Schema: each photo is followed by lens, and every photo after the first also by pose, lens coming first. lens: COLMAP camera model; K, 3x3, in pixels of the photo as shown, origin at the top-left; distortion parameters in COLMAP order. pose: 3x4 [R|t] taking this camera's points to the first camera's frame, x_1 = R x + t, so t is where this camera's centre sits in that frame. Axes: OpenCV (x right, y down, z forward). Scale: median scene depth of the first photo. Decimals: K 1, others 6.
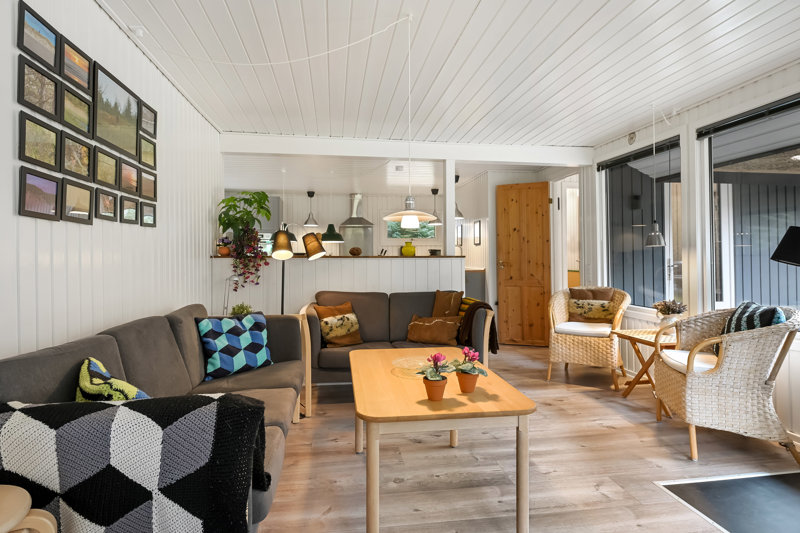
lens RADIAL K [[432.1, 0, 394.1], [0, 432.1, 253.1], [0, 0, 1]] dist [-0.001746, -0.001029]
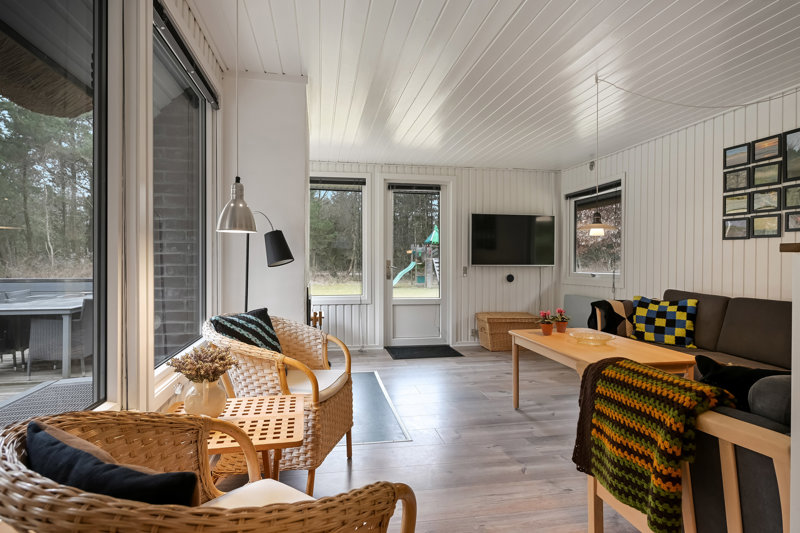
lens RADIAL K [[437.7, 0, 400.0], [0, 437.7, 266.5], [0, 0, 1]] dist [-0.004389, -0.001273]
pose [[-0.998809, -0.004766, -0.048559, 0.617040], [-0.004883, 0.999985, 0.002288, 0.037676], [0.048548, 0.002522, -0.998818, 1.991054]]
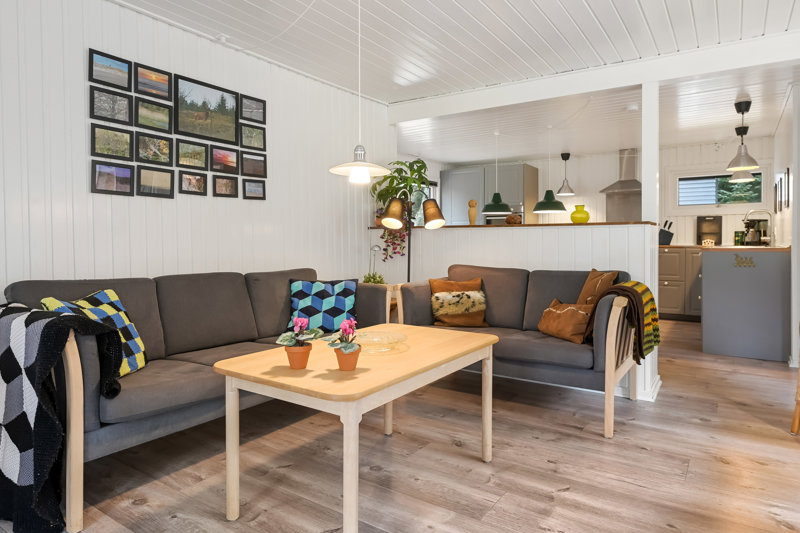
lens RADIAL K [[490.0, 0, 394.9], [0, 490.0, 245.5], [0, 0, 1]] dist [0.001246, 0.001242]
pose [[0.745325, 0.009871, -0.666628, 0.641275], [0.006289, 0.999742, 0.021835, 0.040136], [0.666672, -0.020466, 0.745070, 0.253542]]
